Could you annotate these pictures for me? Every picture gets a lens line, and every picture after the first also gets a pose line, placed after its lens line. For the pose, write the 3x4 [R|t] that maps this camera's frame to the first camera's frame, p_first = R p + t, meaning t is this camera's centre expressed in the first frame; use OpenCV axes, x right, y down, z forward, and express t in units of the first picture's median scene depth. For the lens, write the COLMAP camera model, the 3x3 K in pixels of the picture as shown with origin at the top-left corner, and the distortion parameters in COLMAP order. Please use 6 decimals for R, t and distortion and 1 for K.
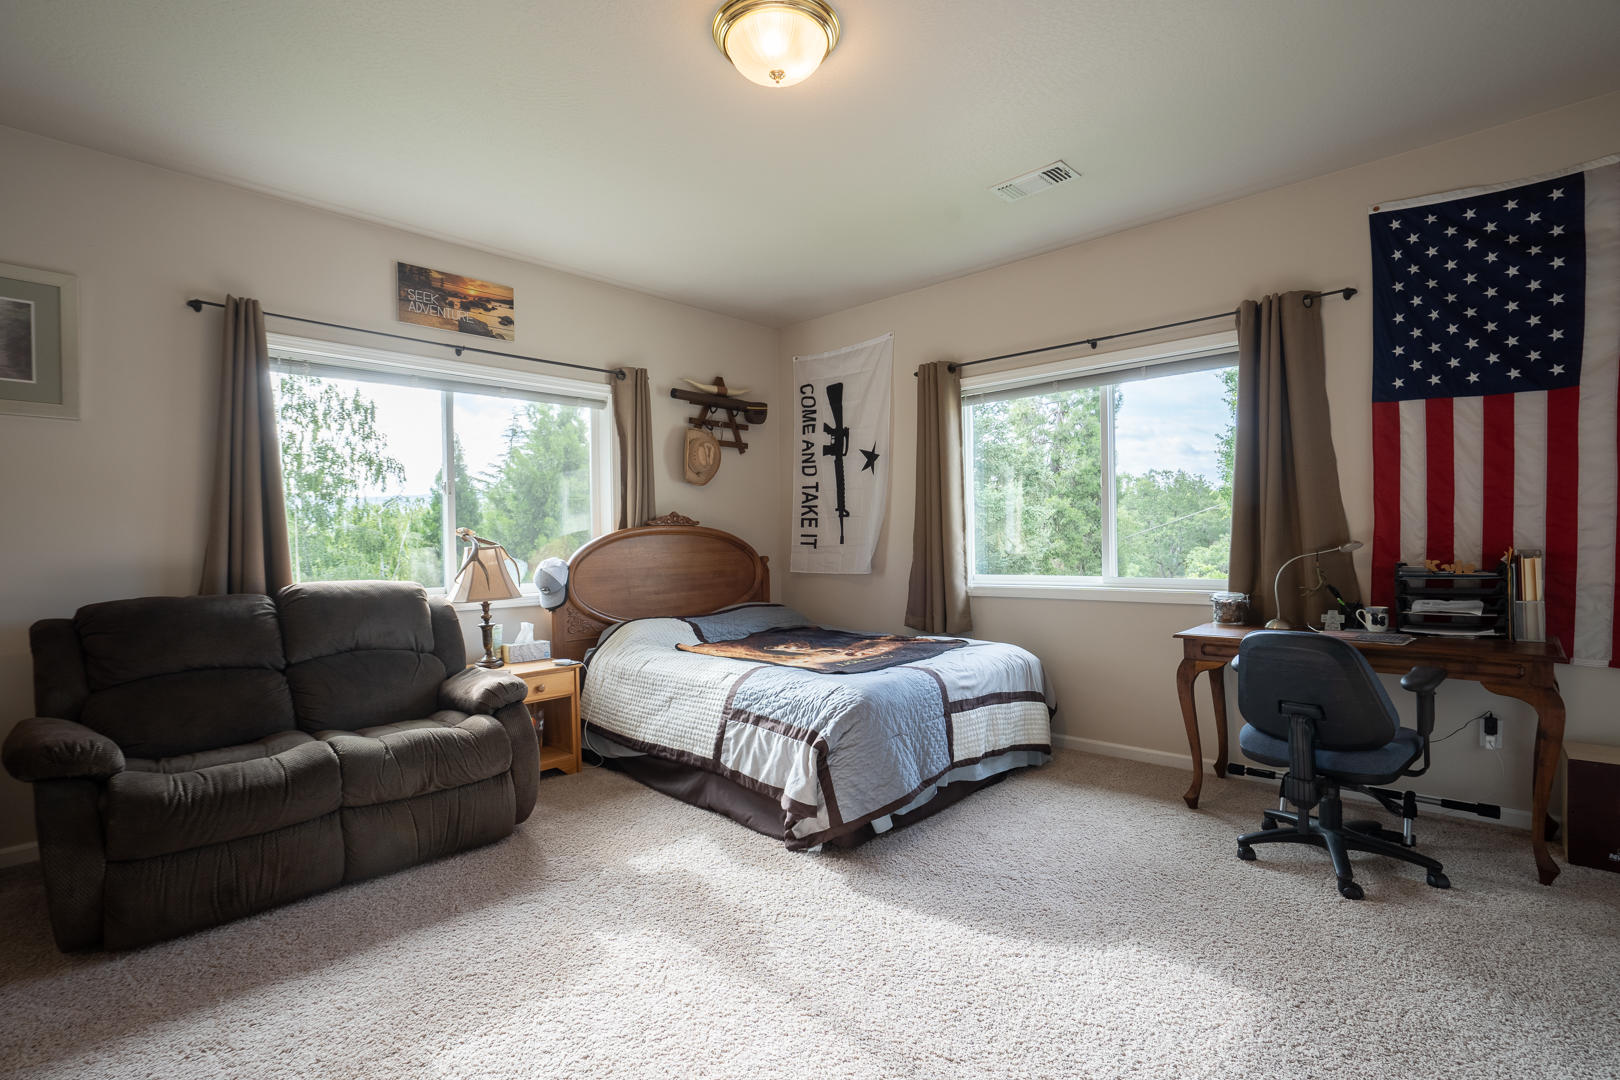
lens RADIAL K [[743.7, 0, 818.6], [0, 743.7, 536.0], [0, 0, 1]] dist [-0.014486, 0.003302]
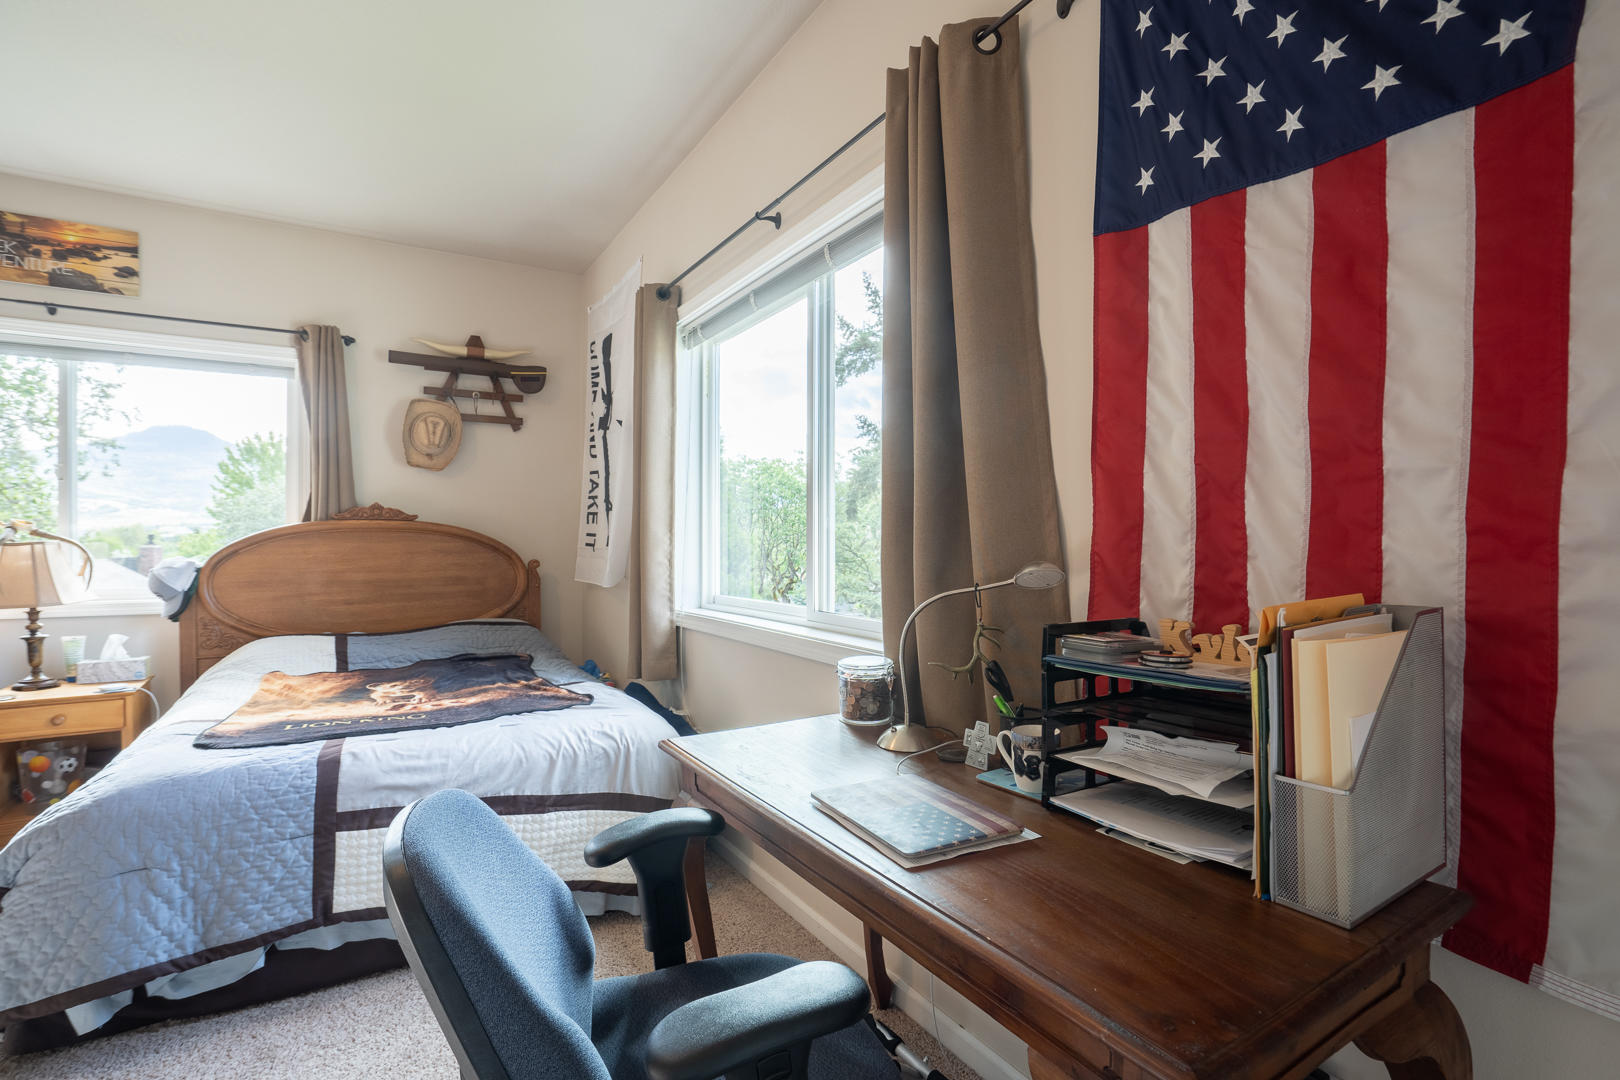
lens RADIAL K [[743.7, 0, 802.6], [0, 743.7, 547.0], [0, 0, 1]] dist [-0.014486, 0.003302]
pose [[0.960159, 0.017662, -0.278896, 0.516907], [-0.013822, 0.999781, 0.015729, -0.003988], [0.279113, -0.011247, 0.960192, 0.391545]]
